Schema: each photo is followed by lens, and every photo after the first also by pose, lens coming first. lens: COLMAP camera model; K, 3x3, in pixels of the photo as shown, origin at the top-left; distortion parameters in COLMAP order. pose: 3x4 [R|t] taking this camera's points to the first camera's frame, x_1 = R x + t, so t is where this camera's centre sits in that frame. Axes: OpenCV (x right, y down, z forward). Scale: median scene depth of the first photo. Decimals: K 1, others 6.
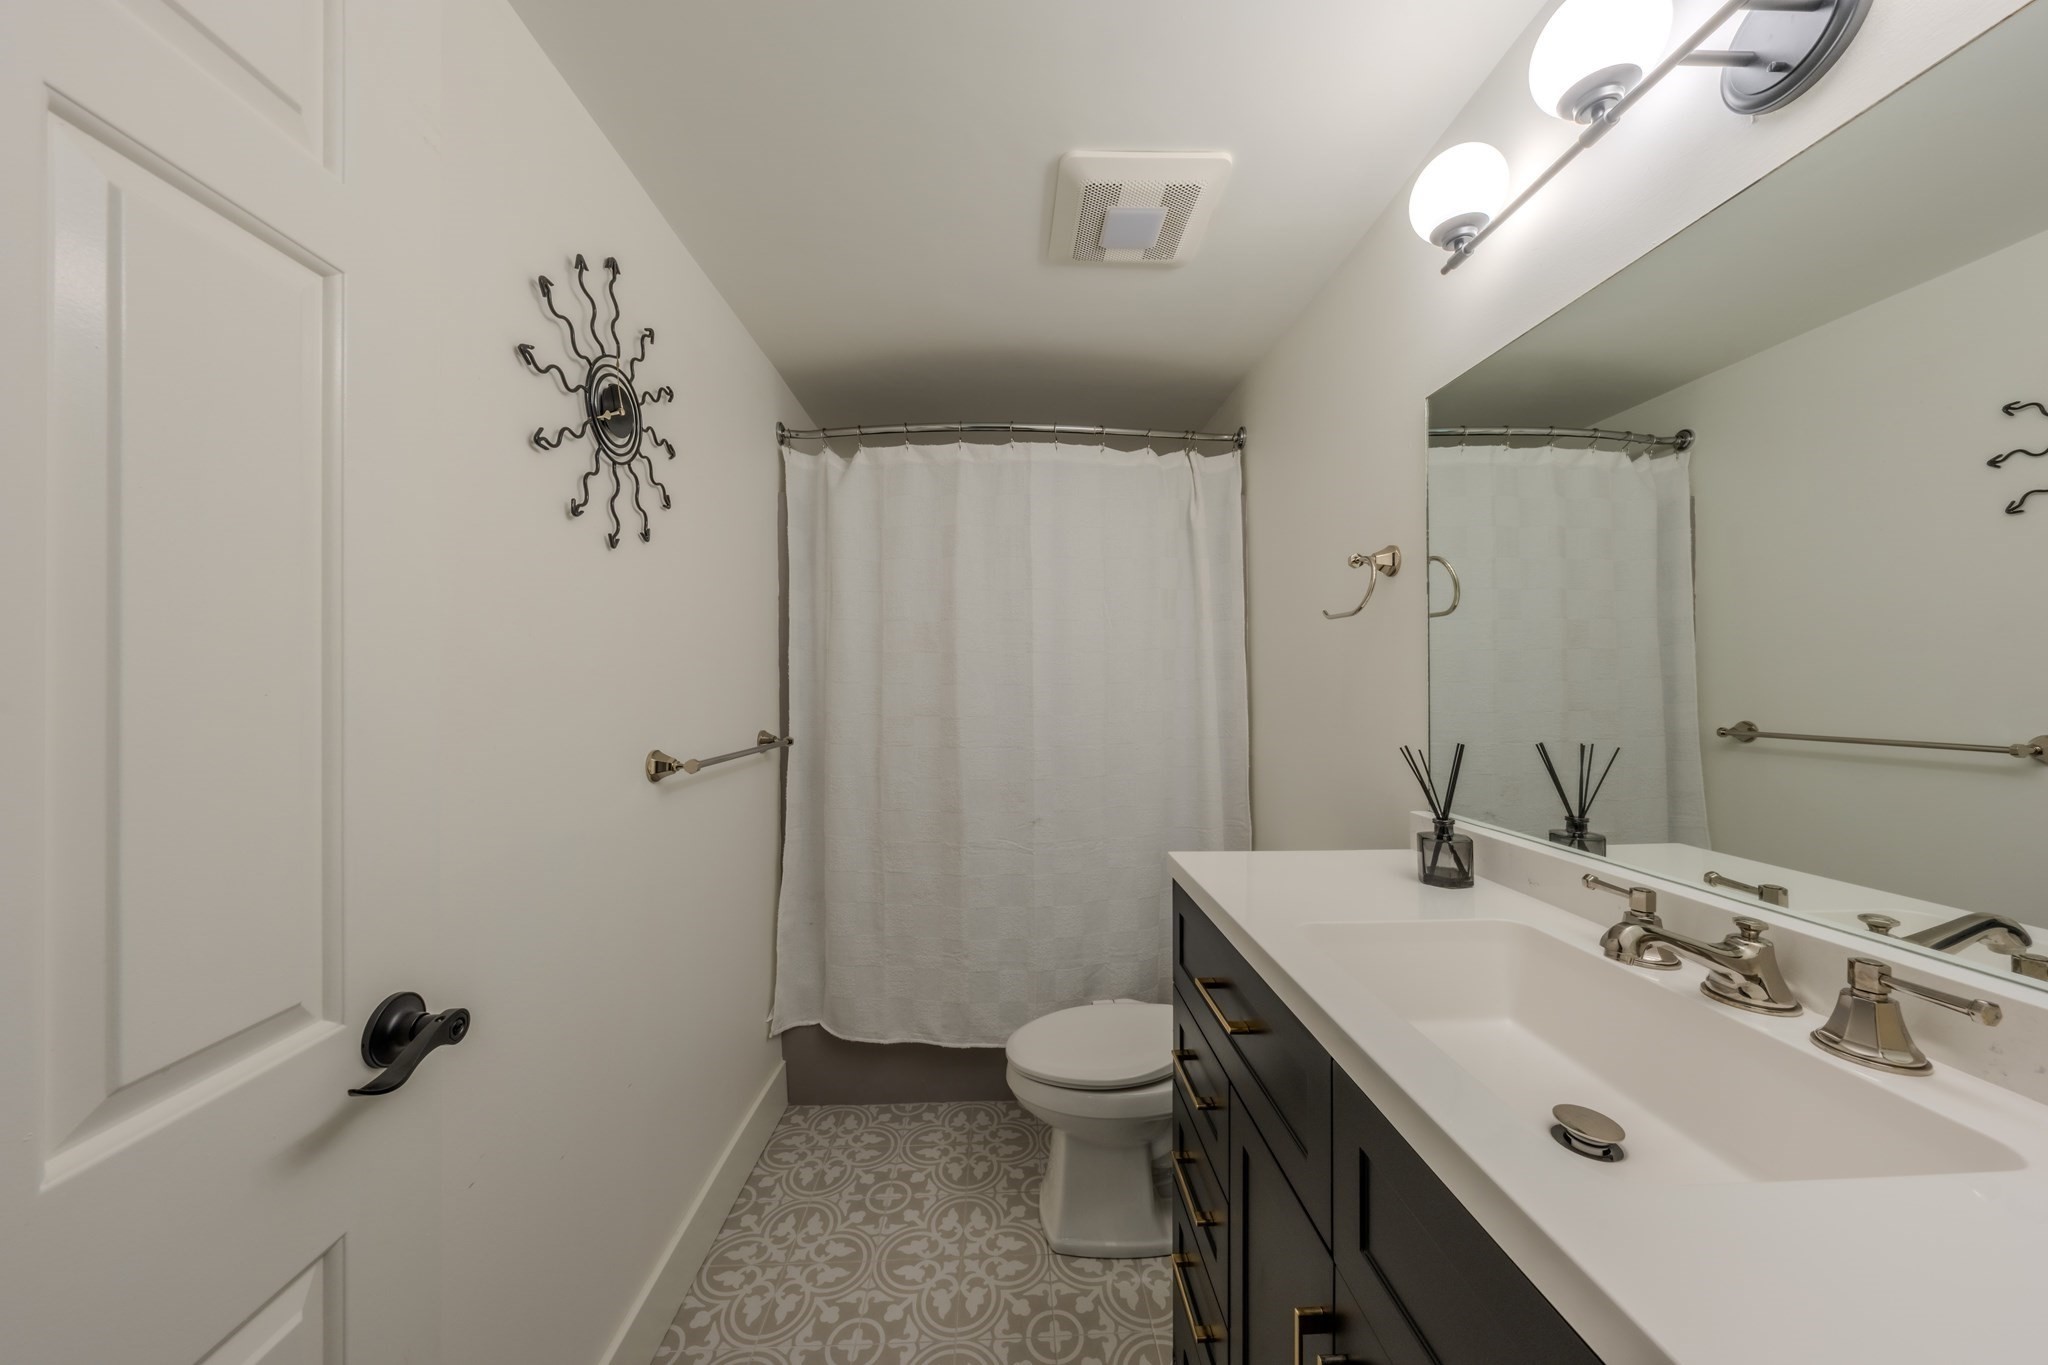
lens RADIAL K [[689.7, 0, 1029.9], [0, 689.7, 674.1], [0, 0, 1]] dist [-0.001110, -0.000384]
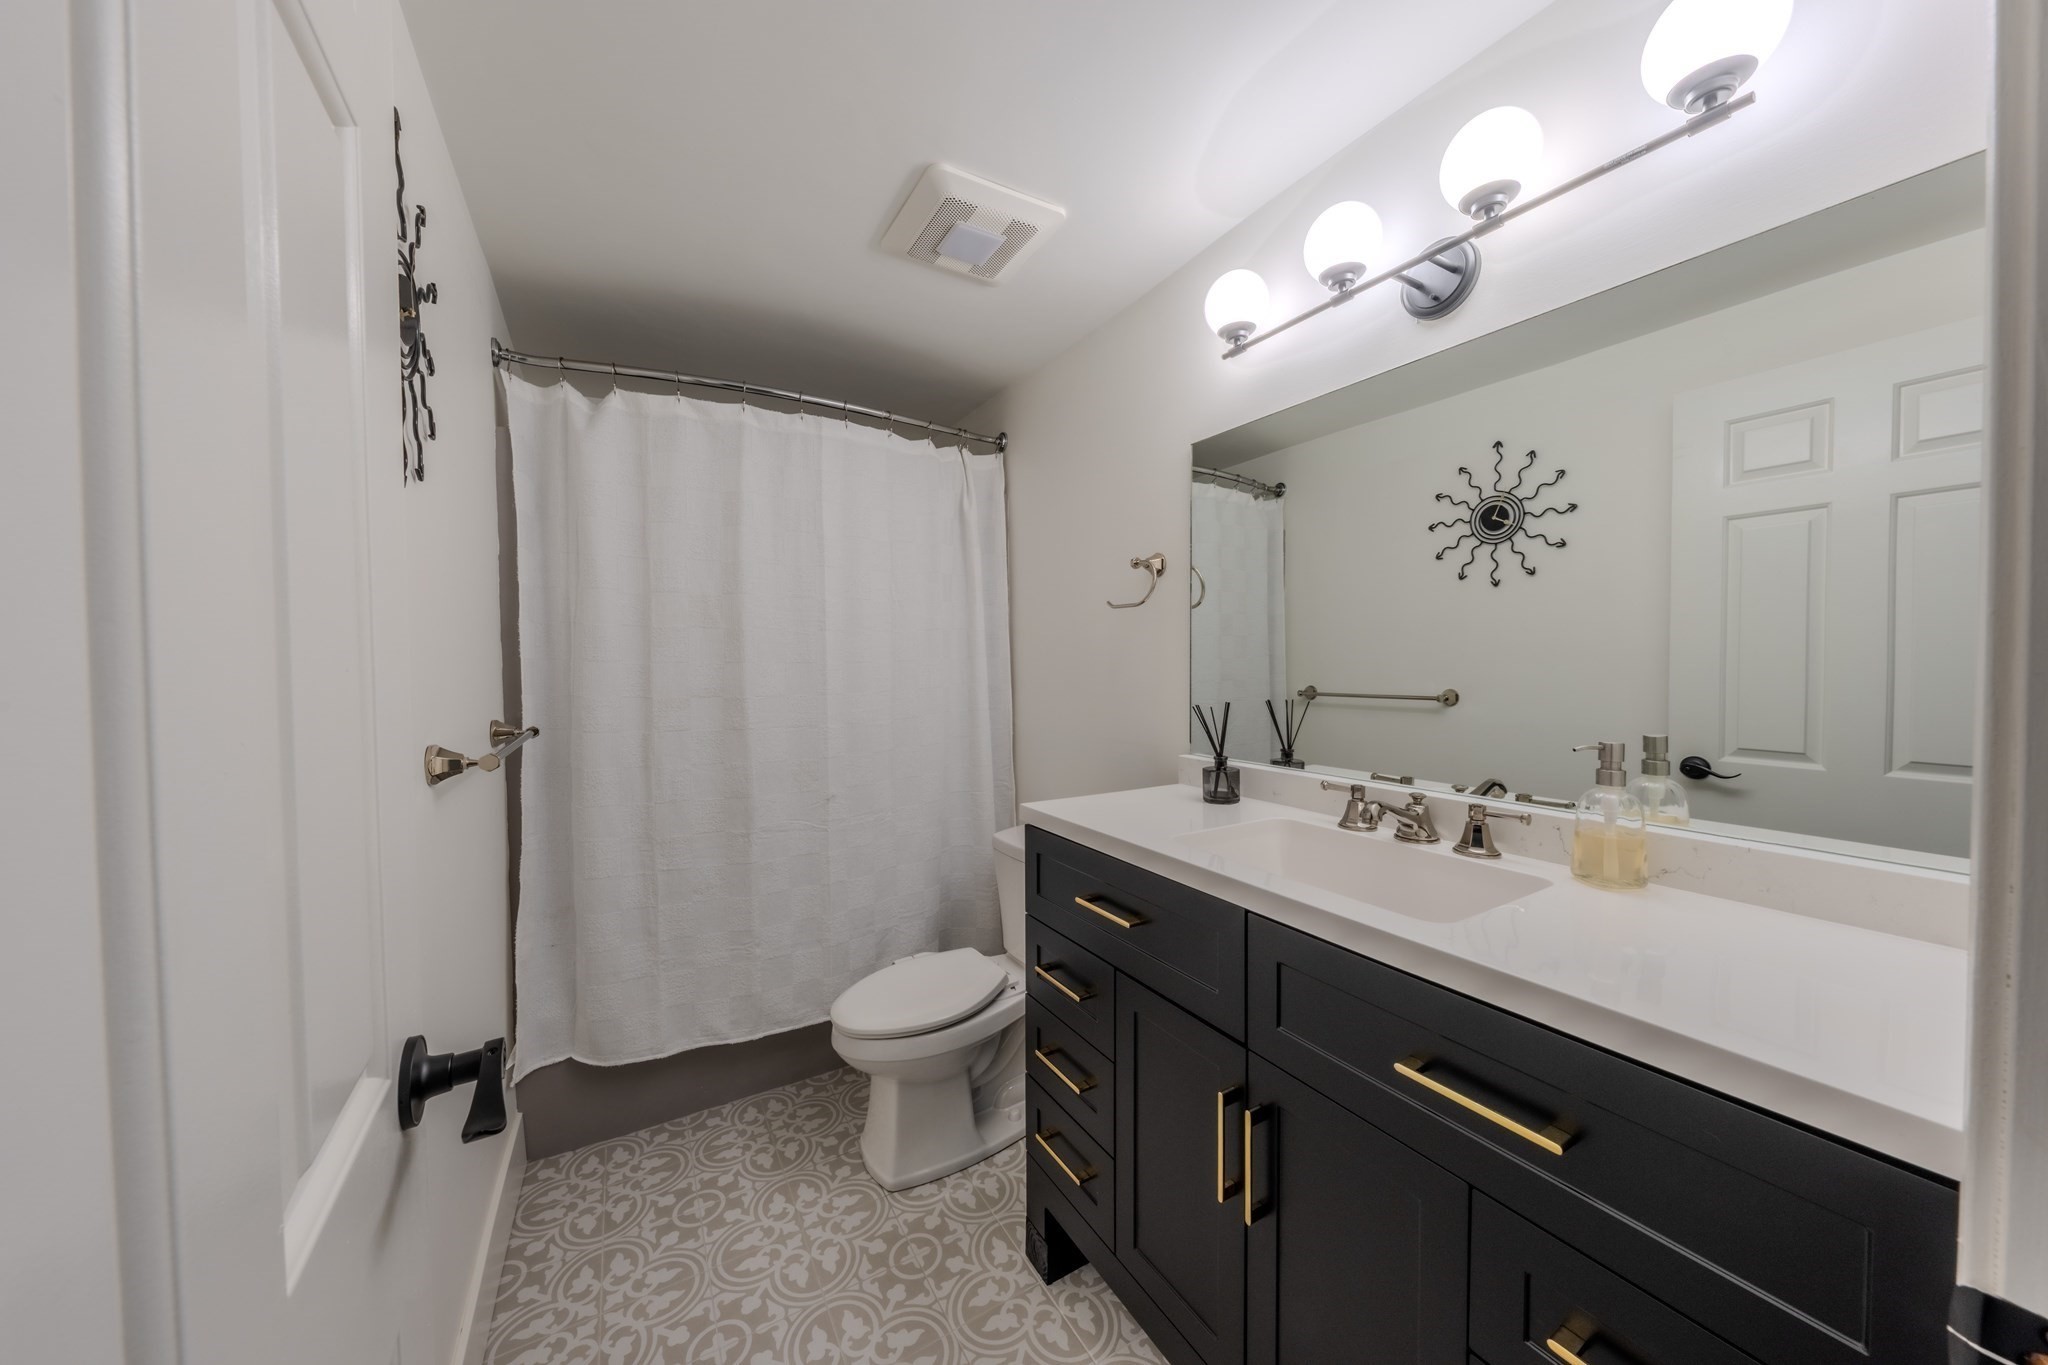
lens RADIAL K [[689.7, 0, 1029.9], [0, 689.7, 674.1], [0, 0, 1]] dist [-0.001110, -0.000384]
pose [[0.878432, -0.011520, 0.477728, -0.249554], [-0.002292, 0.999596, 0.028318, 0.003541], [-0.477861, -0.025970, 0.878051, -0.020439]]
